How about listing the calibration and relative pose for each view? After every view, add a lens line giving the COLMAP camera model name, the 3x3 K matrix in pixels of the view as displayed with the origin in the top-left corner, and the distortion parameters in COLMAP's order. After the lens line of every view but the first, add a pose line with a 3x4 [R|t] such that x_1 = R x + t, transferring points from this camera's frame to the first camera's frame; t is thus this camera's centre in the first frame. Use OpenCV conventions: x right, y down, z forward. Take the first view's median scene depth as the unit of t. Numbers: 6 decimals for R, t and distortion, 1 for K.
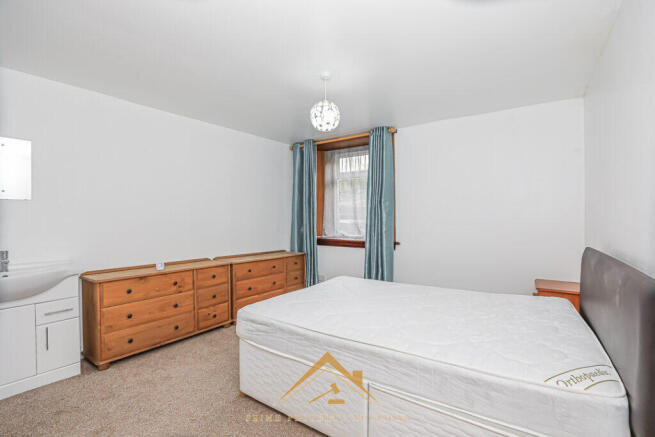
lens RADIAL K [[303.0, 0, 327.7], [0, 303.0, 219.9], [0, 0, 1]] dist [-0.004765, -0.000157]
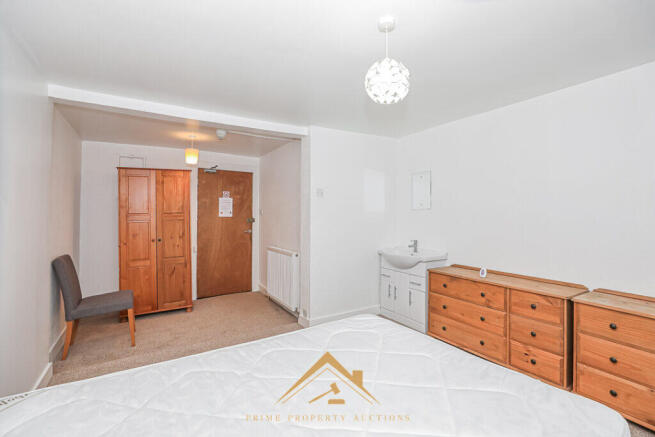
lens RADIAL K [[303.0, 0, 327.8], [0, 303.0, 216.7], [0, 0, 1]] dist [-0.004765, -0.000157]
pose [[-0.403867, 0.004581, -0.914806, 0.522425], [-0.003375, 0.999973, 0.006497, -0.031674], [0.914811, 0.005711, -0.403841, 0.929401]]
